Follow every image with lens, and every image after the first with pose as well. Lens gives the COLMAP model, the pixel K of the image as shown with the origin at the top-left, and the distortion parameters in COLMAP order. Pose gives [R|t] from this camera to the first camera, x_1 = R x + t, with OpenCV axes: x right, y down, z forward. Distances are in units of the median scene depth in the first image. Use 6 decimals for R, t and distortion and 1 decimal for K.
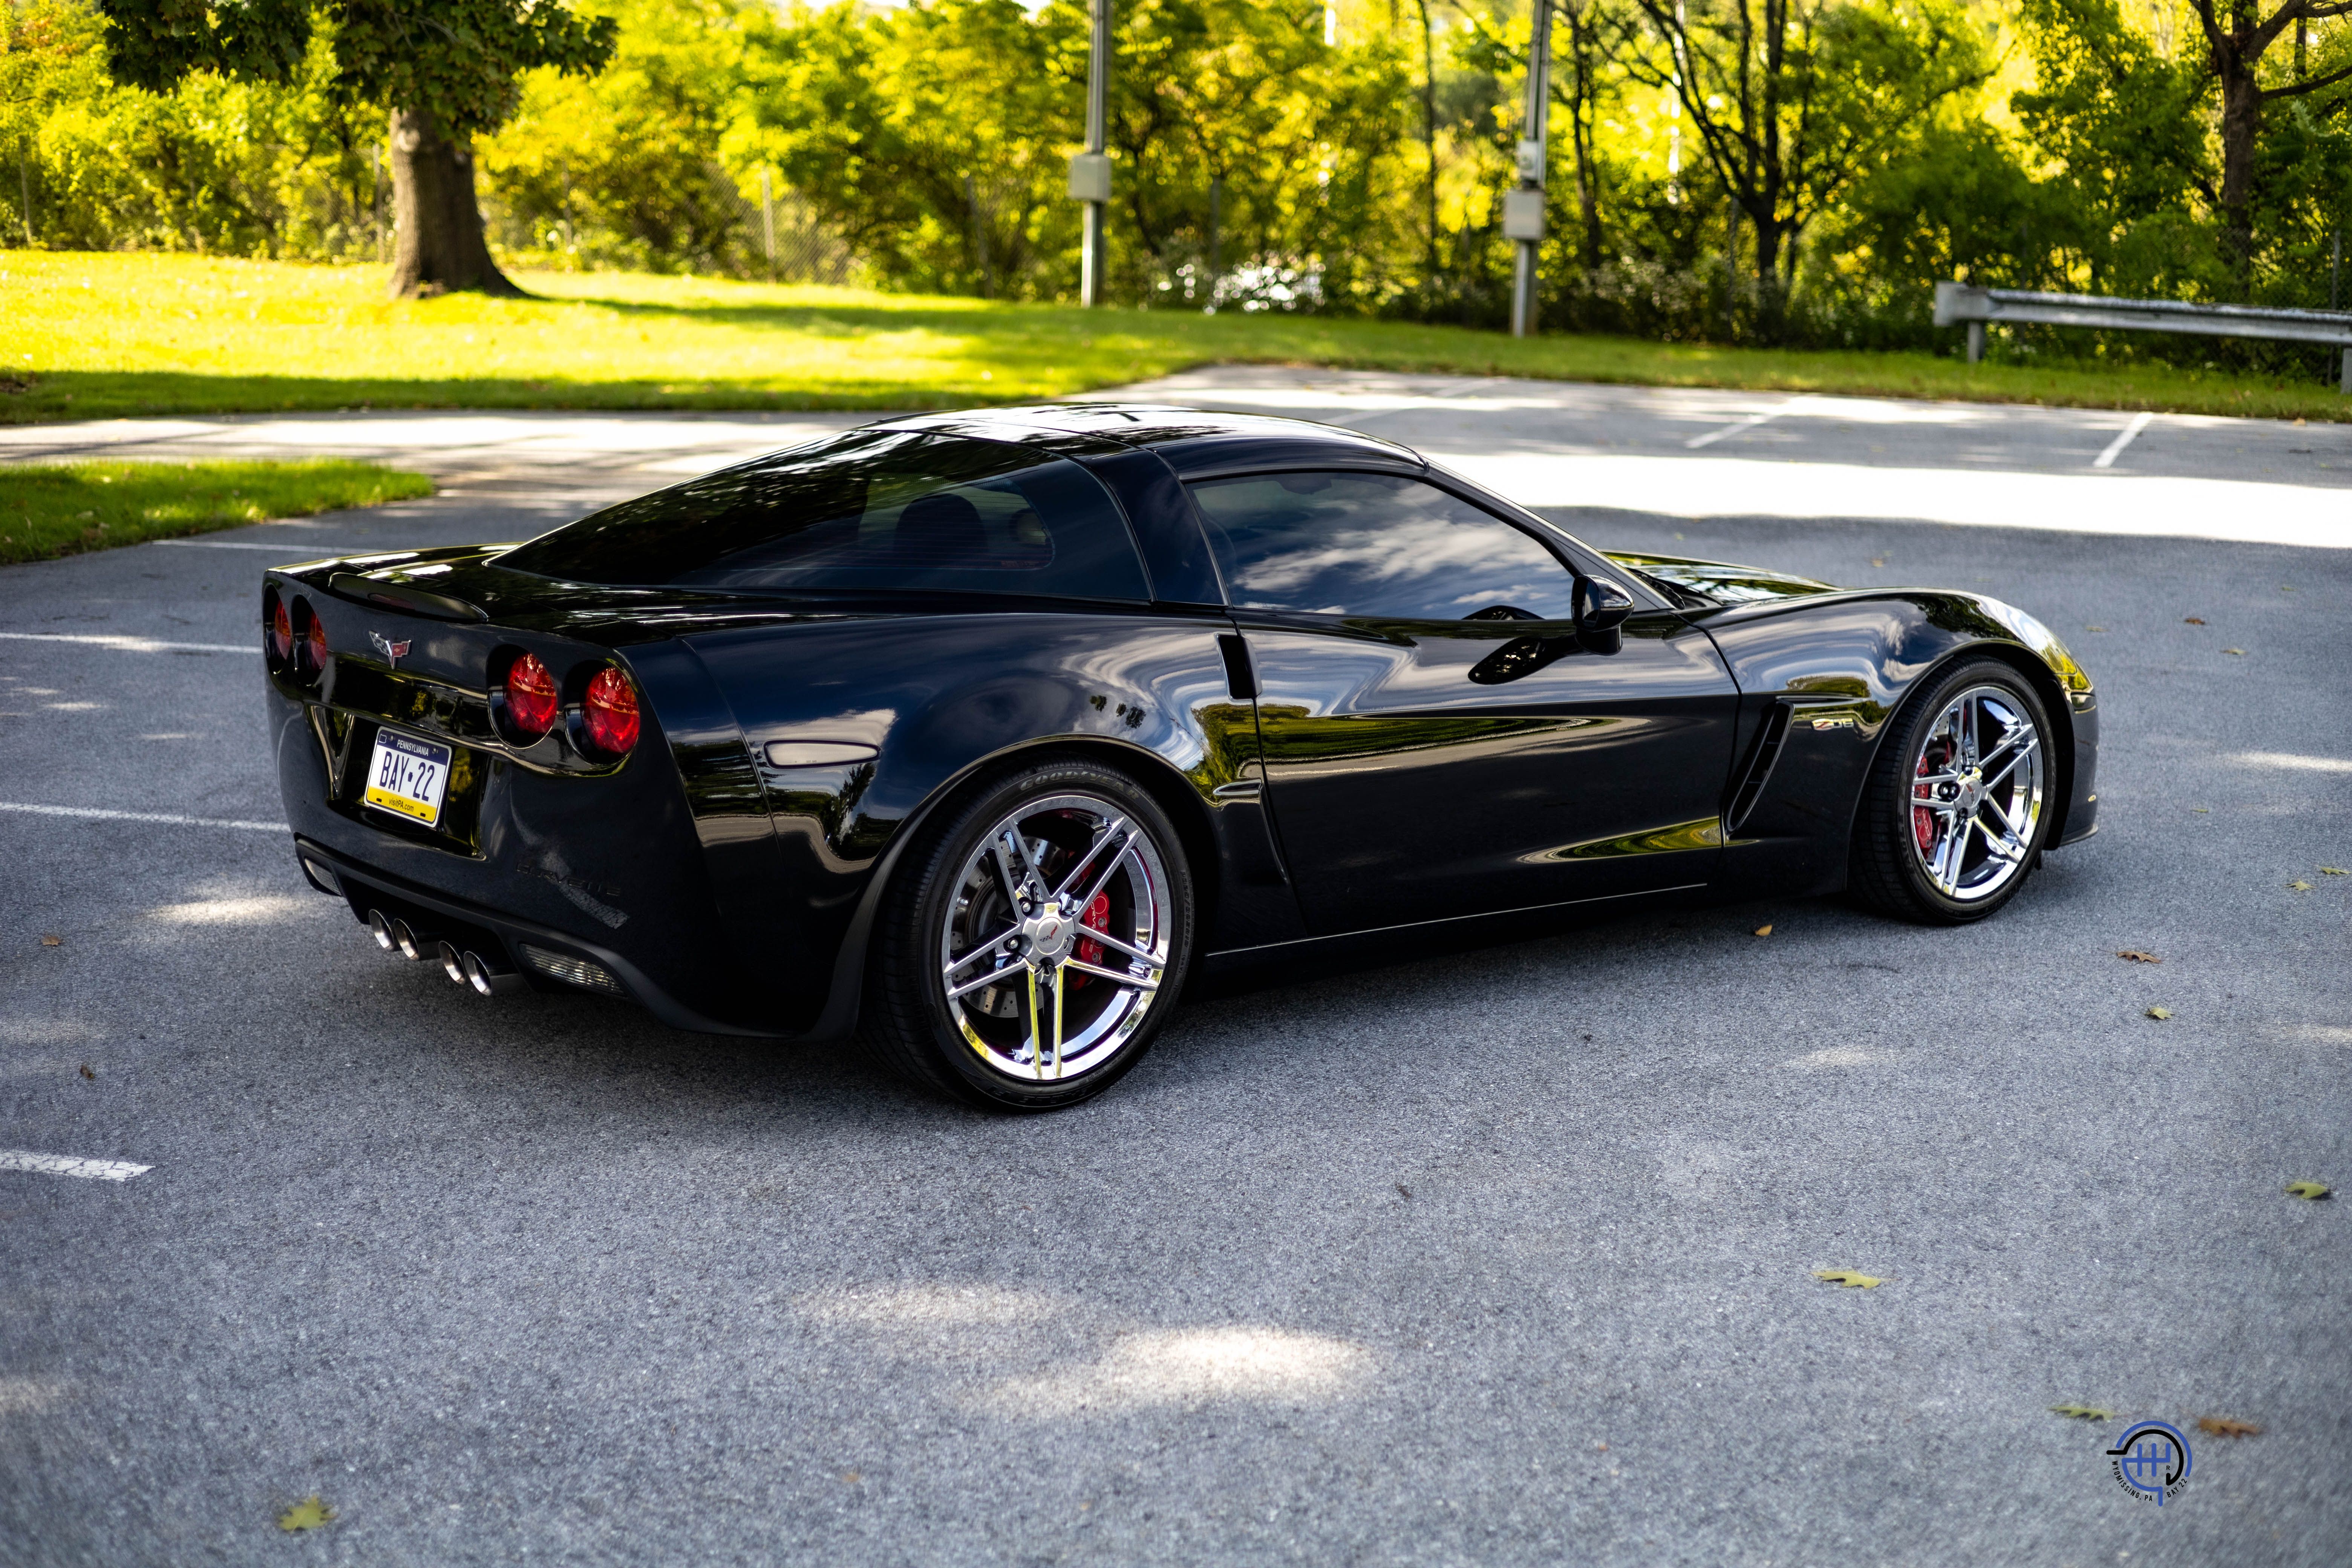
lens RADIAL K [[3296.6, 0, 1173.3], [0, 3296.6, 784.1], [0, 0, 1]] dist [0.014981, 0.000000]
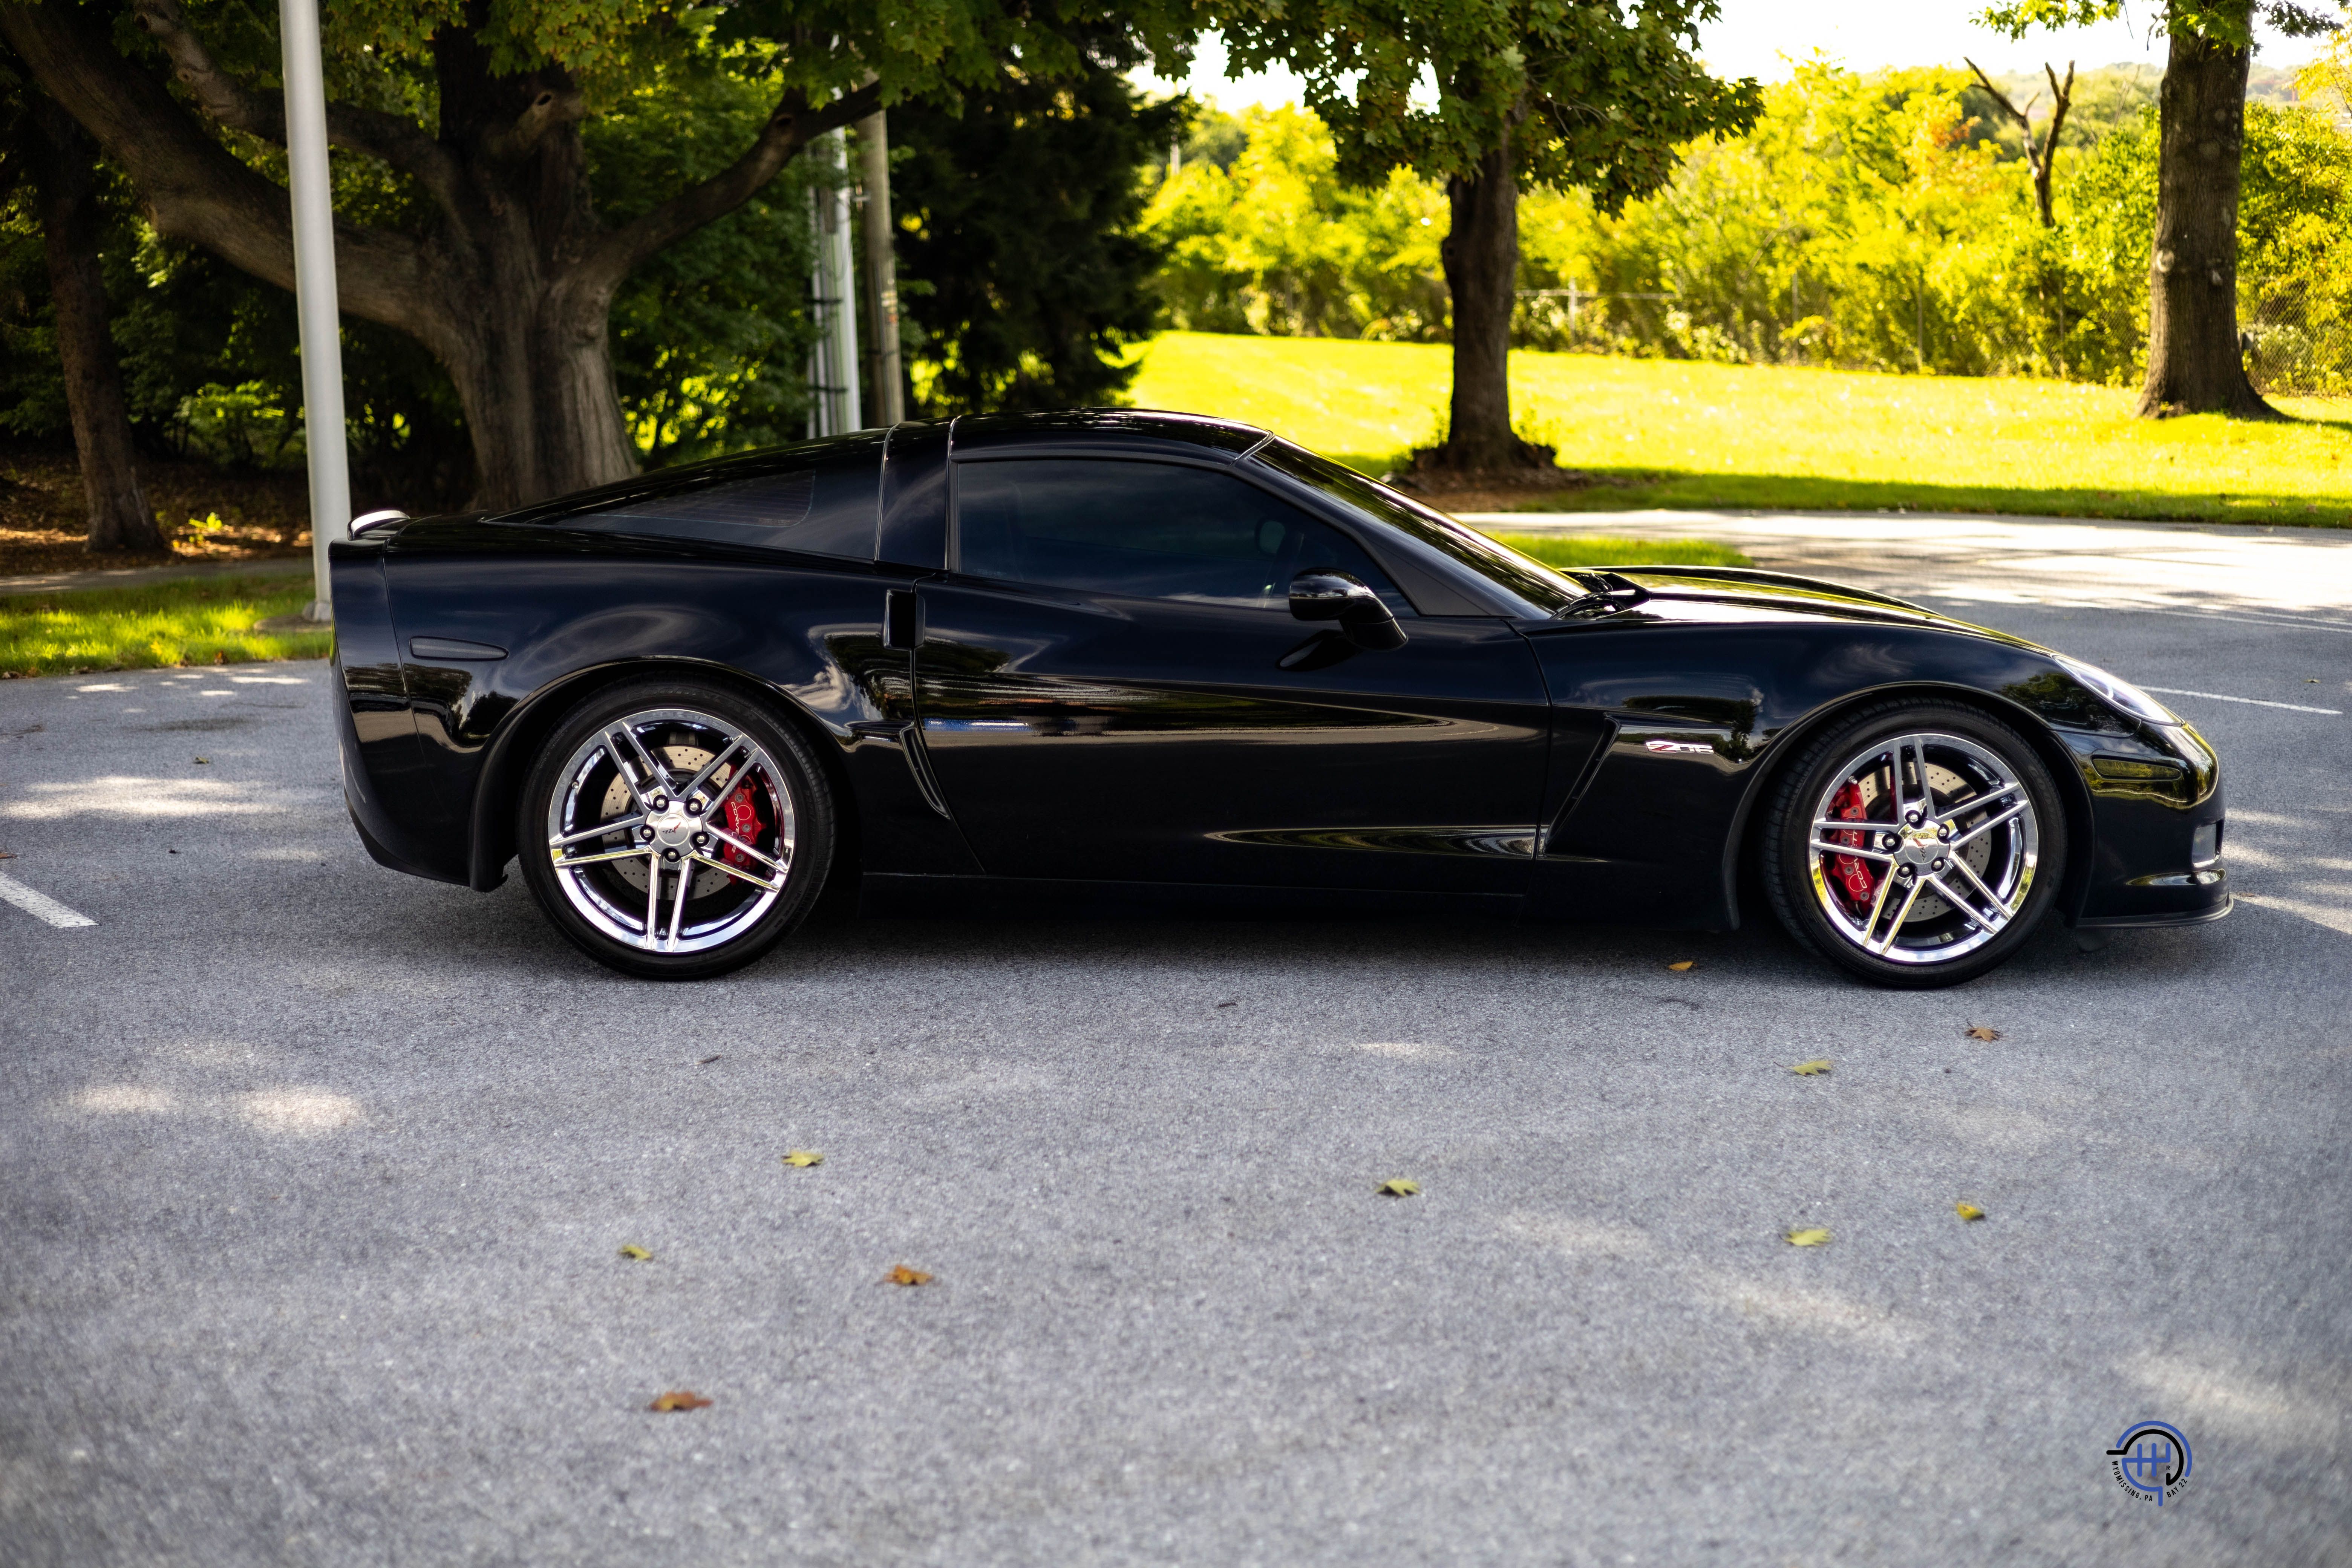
lens RADIAL K [[3296.6, 0, 1180.5], [0, 3296.6, 784.0], [0, 0, 1]] dist [0.014981, 0.000000]
pose [[0.793137, 0.081371, -0.603583, 0.119615], [-0.108210, 0.994094, -0.008176, 0.002801], [0.599353, 0.071799, 0.797259, 0.024876]]
